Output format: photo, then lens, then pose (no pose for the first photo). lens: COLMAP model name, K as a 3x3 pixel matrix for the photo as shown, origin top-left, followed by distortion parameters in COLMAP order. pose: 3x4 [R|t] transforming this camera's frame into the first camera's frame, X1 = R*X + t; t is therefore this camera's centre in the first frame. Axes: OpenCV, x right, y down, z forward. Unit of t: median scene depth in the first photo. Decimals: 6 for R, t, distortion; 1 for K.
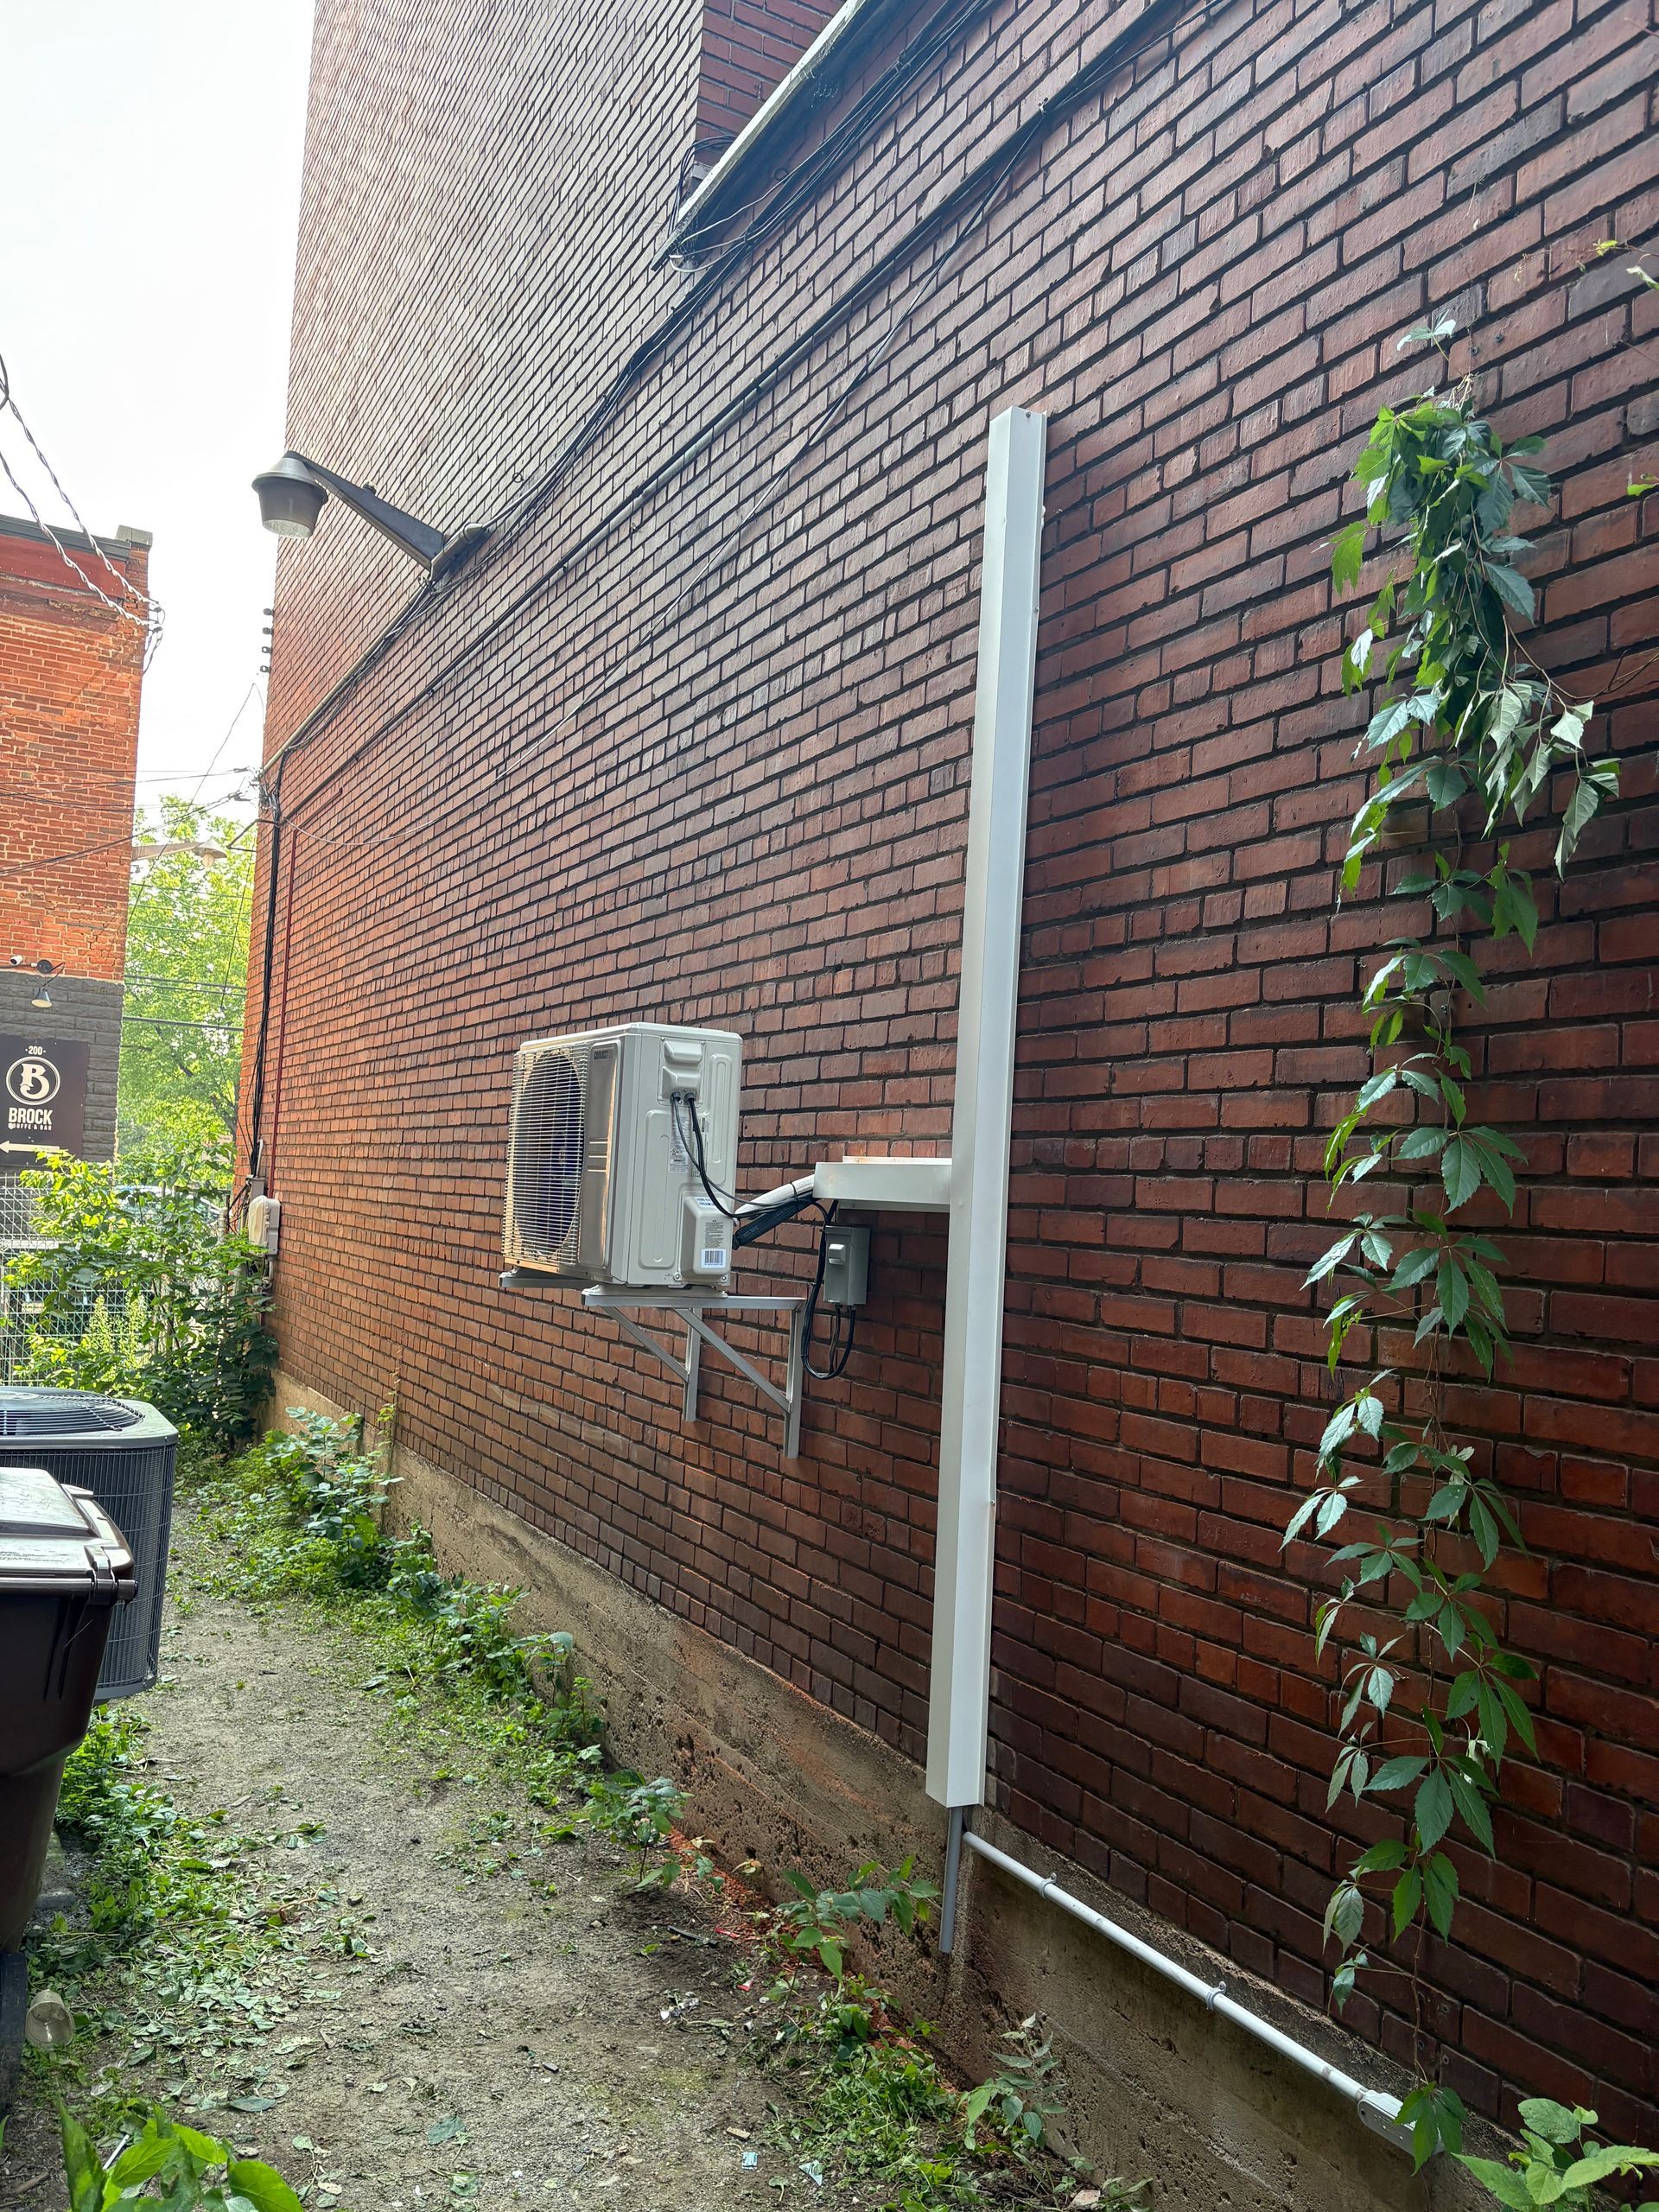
lens RADIAL K [[1696.1, 0, 829.5], [0, 1696.1, 1106.0], [0, 0, 1]] dist [-0.001506, -0.003207]
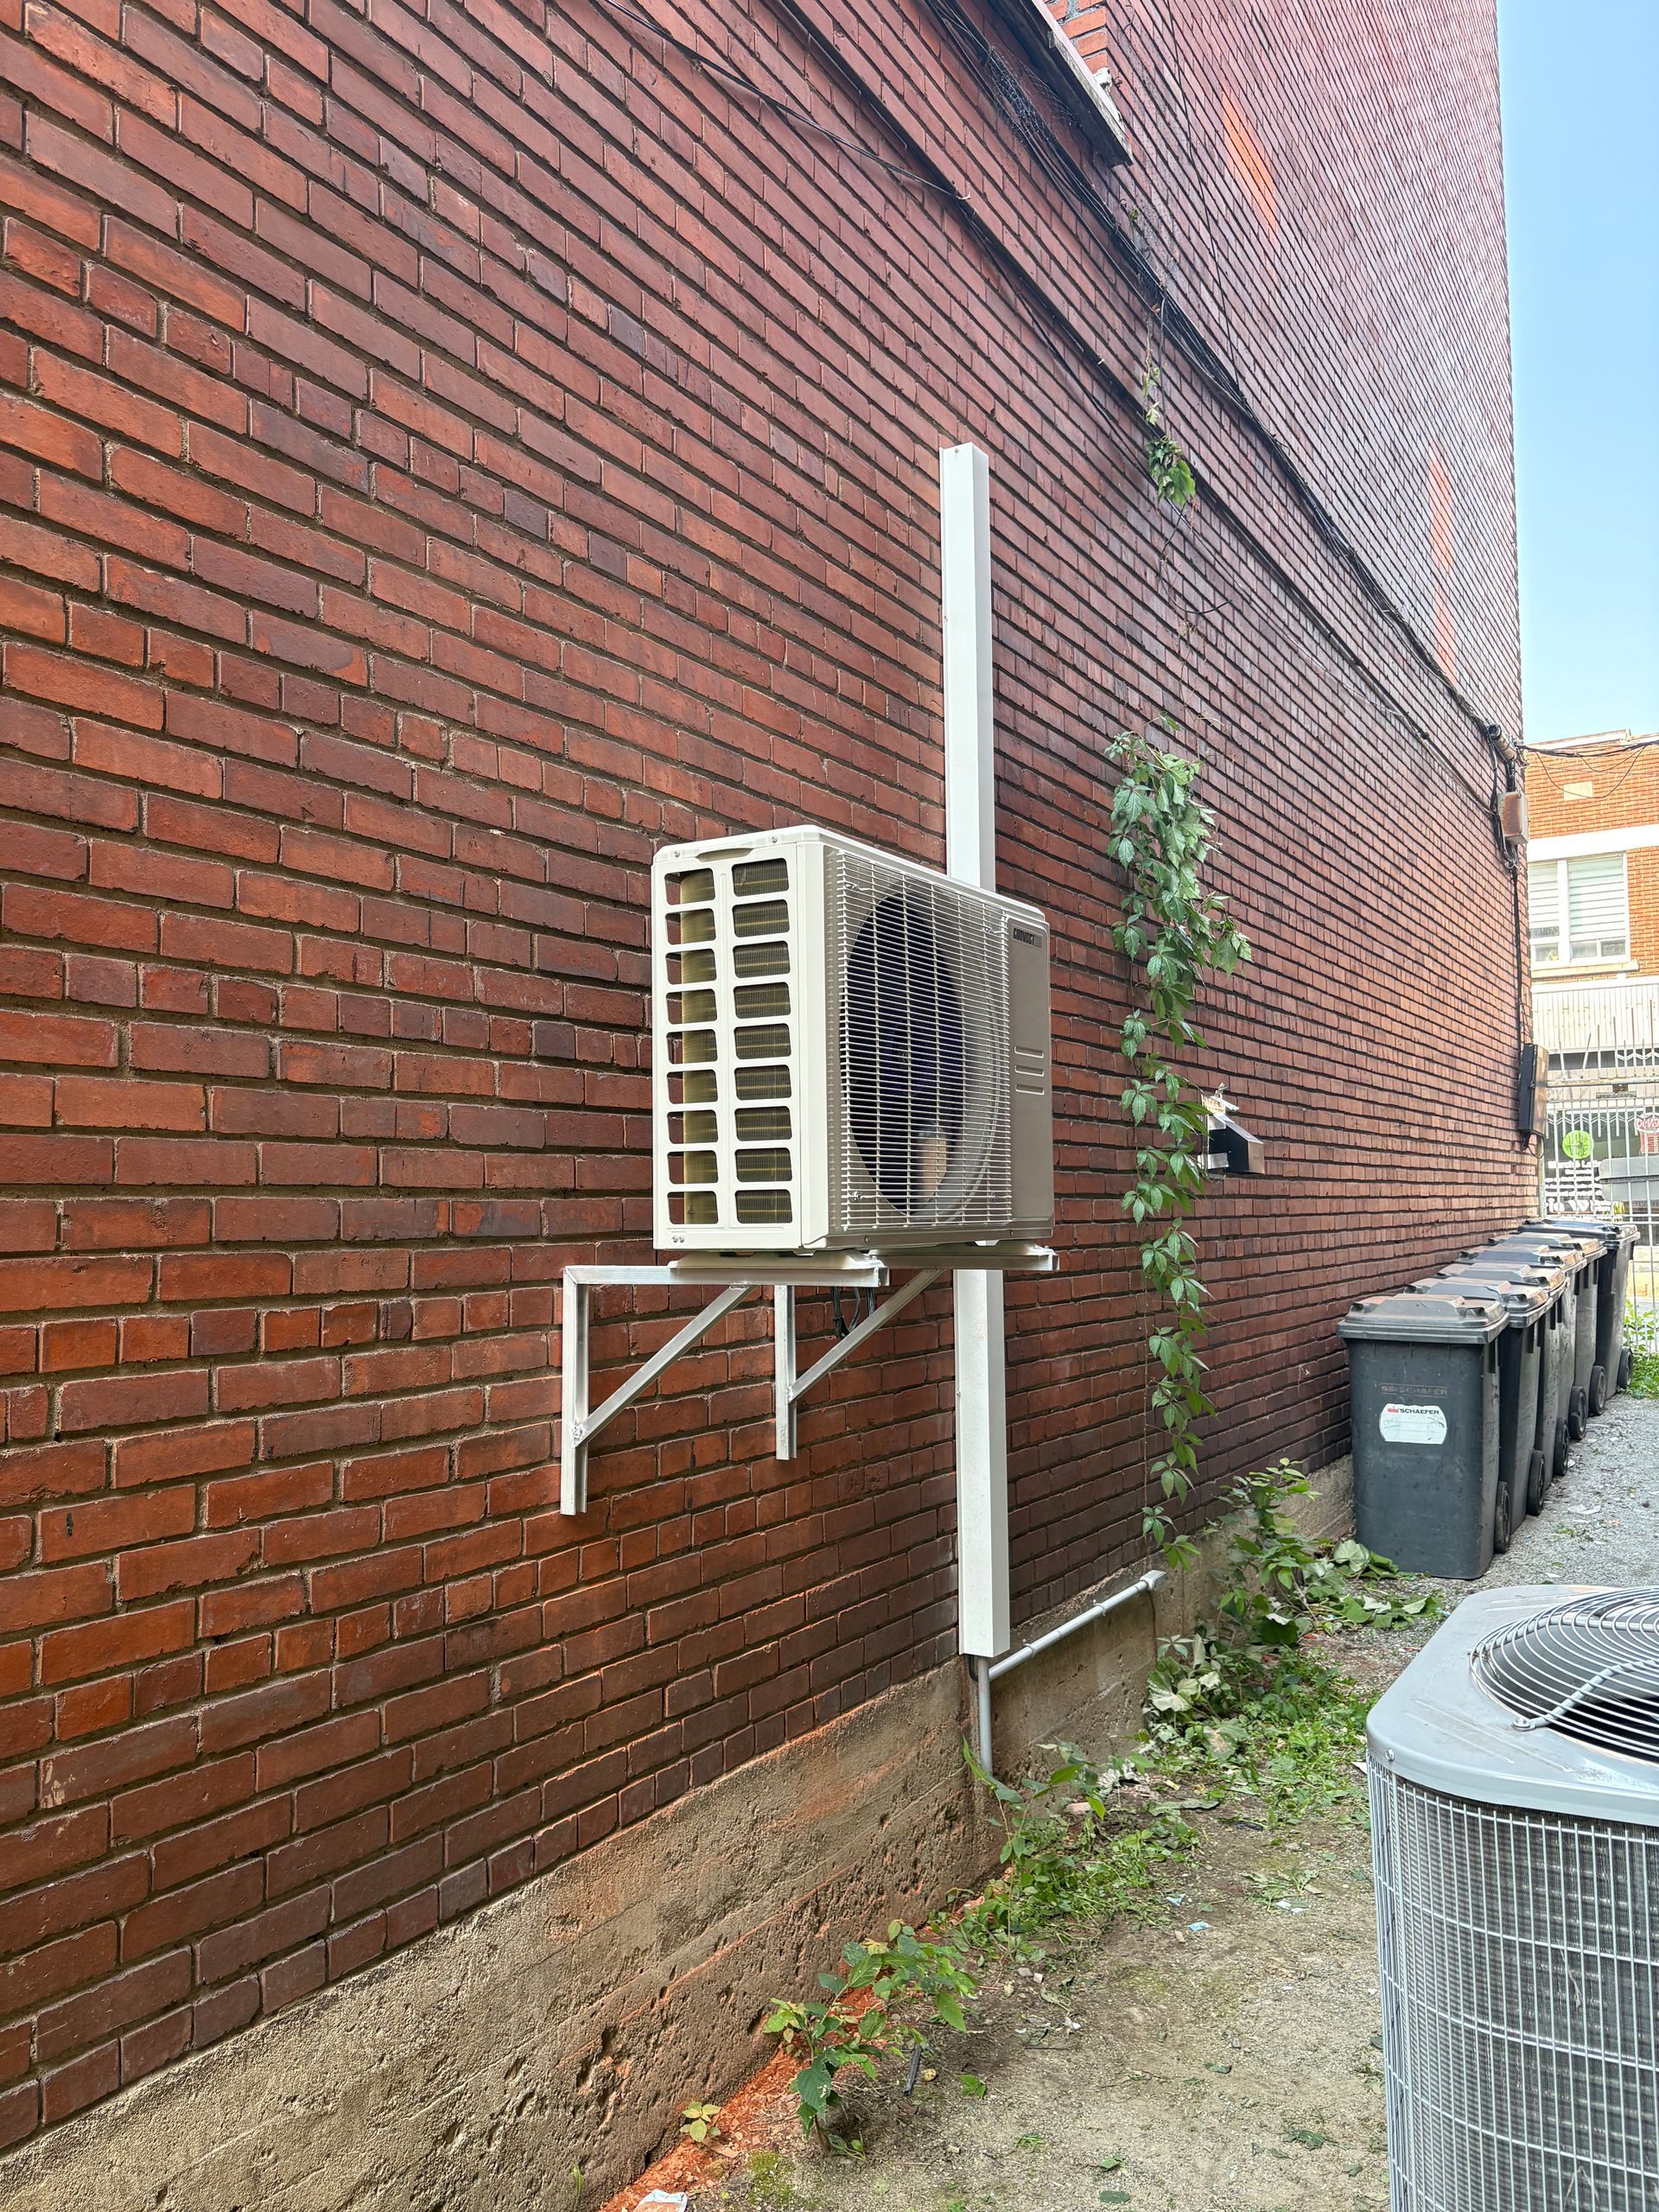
lens RADIAL K [[1696.1, 0, 829.5], [0, 1696.1, 1106.0], [0, 0, 1]] dist [-0.001506, -0.003207]
pose [[-0.526354, 0.007379, 0.850234, -0.749890], [-0.061410, 0.997021, -0.046671, 0.088312], [-0.848045, -0.076778, -0.524332, 1.515556]]
